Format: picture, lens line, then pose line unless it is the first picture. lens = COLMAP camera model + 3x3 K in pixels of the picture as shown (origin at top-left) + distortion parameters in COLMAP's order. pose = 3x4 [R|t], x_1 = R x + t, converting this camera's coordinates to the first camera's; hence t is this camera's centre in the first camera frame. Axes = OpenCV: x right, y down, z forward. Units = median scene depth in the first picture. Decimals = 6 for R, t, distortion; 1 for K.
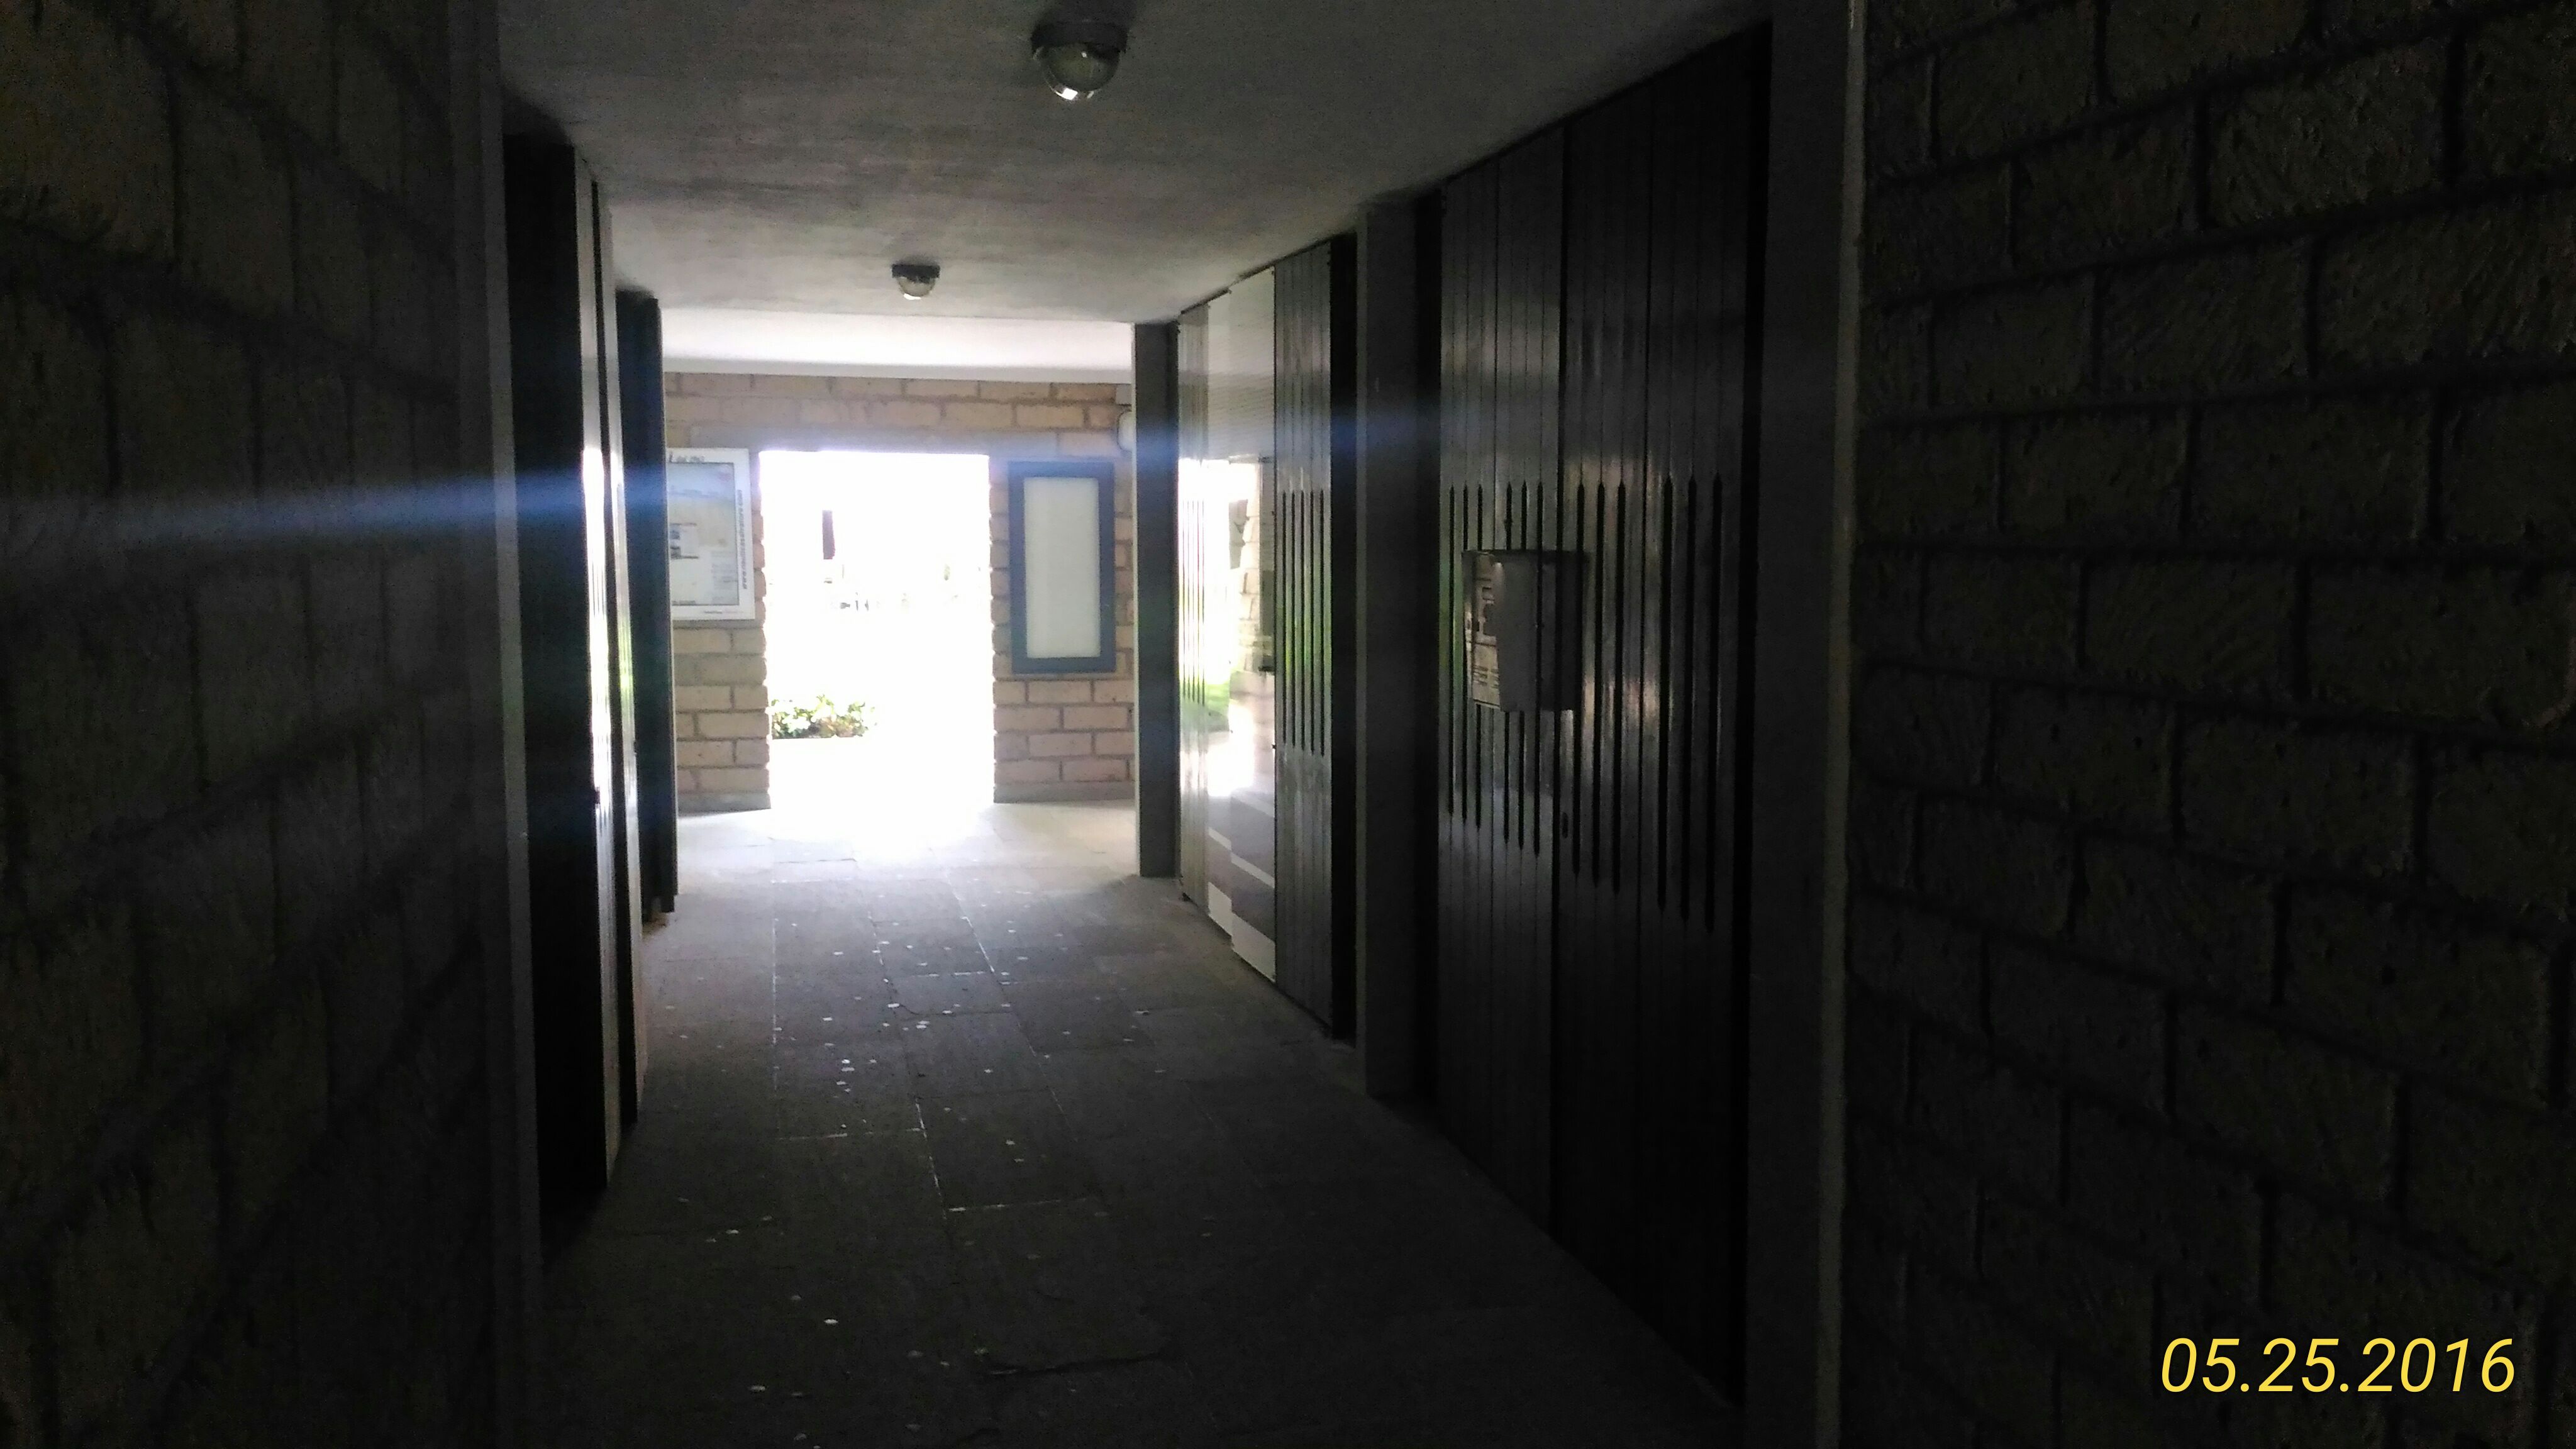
lens RADIAL K [[2188.3, 0, 1328.7], [0, 2188.3, 736.5], [0, 0, 1]] dist [0.130183, -0.312405]
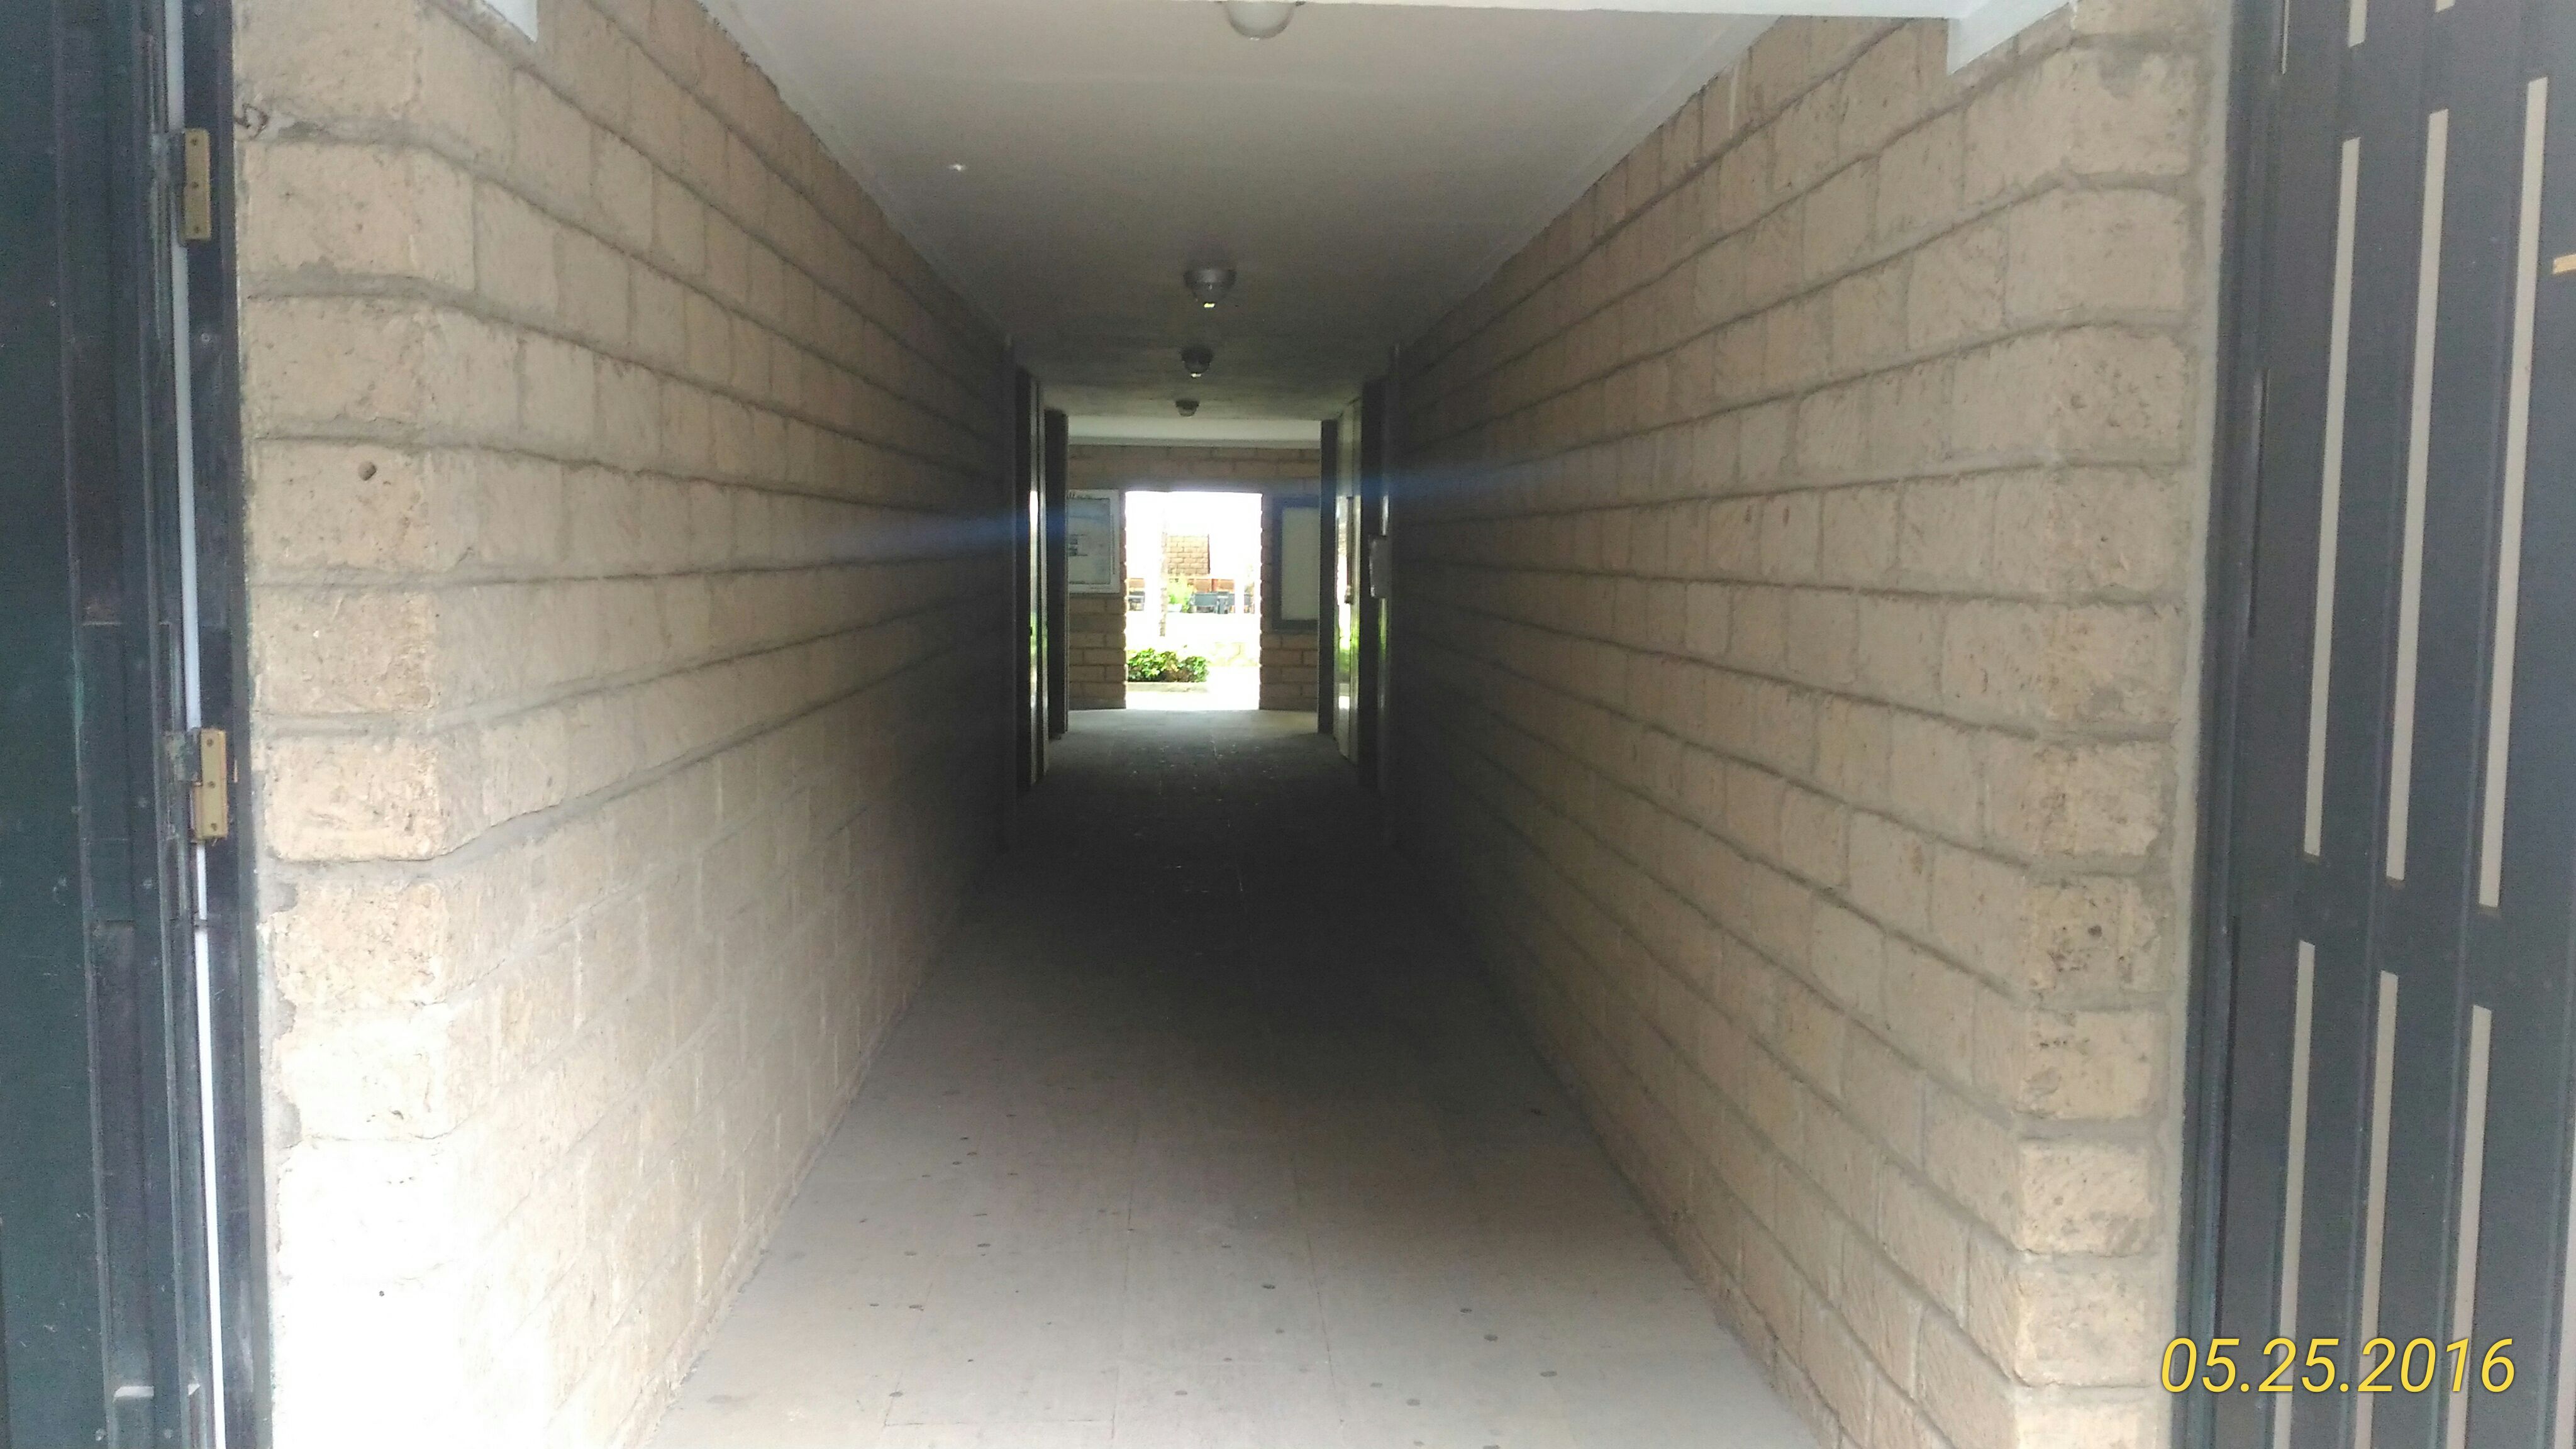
lens RADIAL K [[2188.3, 0, 1328.7], [0, 2188.3, 736.5], [0, 0, 1]] dist [0.130183, -0.312405]
pose [[0.983801, 0.023611, -0.177705, 0.188836], [-0.026514, 0.999551, -0.013979, 0.073237], [0.177295, 0.018465, 0.983985, -0.587899]]
